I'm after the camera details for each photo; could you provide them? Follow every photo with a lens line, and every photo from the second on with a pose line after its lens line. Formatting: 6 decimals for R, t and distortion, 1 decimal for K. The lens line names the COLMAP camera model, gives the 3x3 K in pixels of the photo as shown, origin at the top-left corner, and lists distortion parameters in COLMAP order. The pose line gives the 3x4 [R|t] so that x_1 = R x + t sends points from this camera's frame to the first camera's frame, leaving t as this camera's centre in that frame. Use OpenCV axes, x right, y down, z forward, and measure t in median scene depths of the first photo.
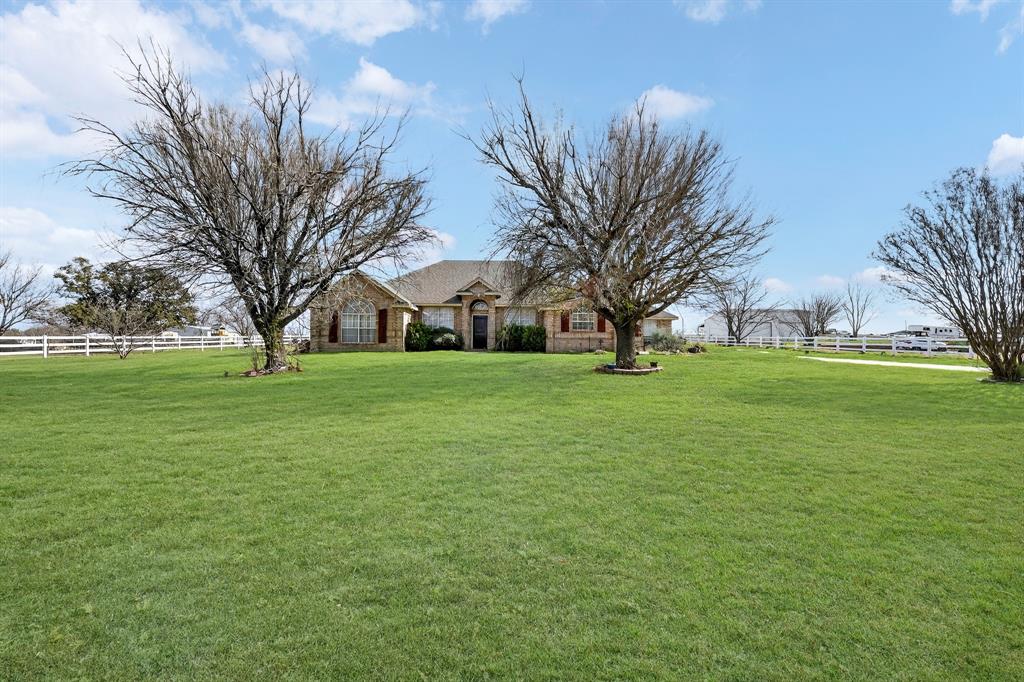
lens RADIAL K [[457.2, 0, 507.6], [0, 457.2, 354.0], [0, 0, 1]] dist [0.000890, 0.000014]
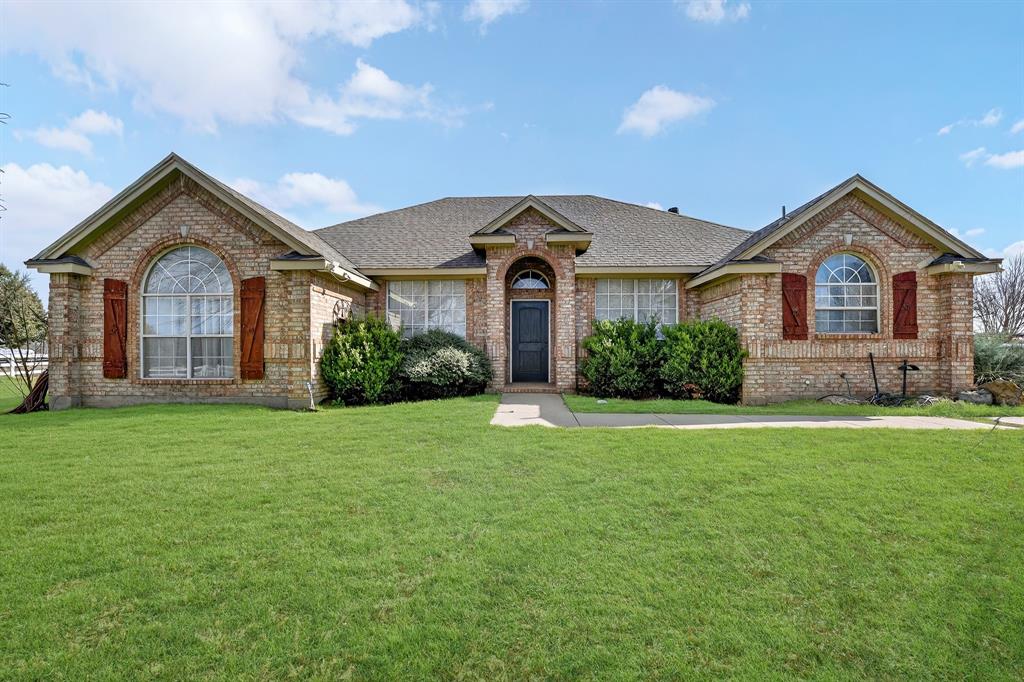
lens RADIAL K [[457.2, 0, 507.6], [0, 457.2, 354.0], [0, 0, 1]] dist [0.000890, 0.000014]
pose [[0.999934, -0.011388, -0.001661, -0.082279], [0.011373, 0.999901, -0.008258, -0.035217], [0.001755, 0.008239, 0.999965, 0.618579]]
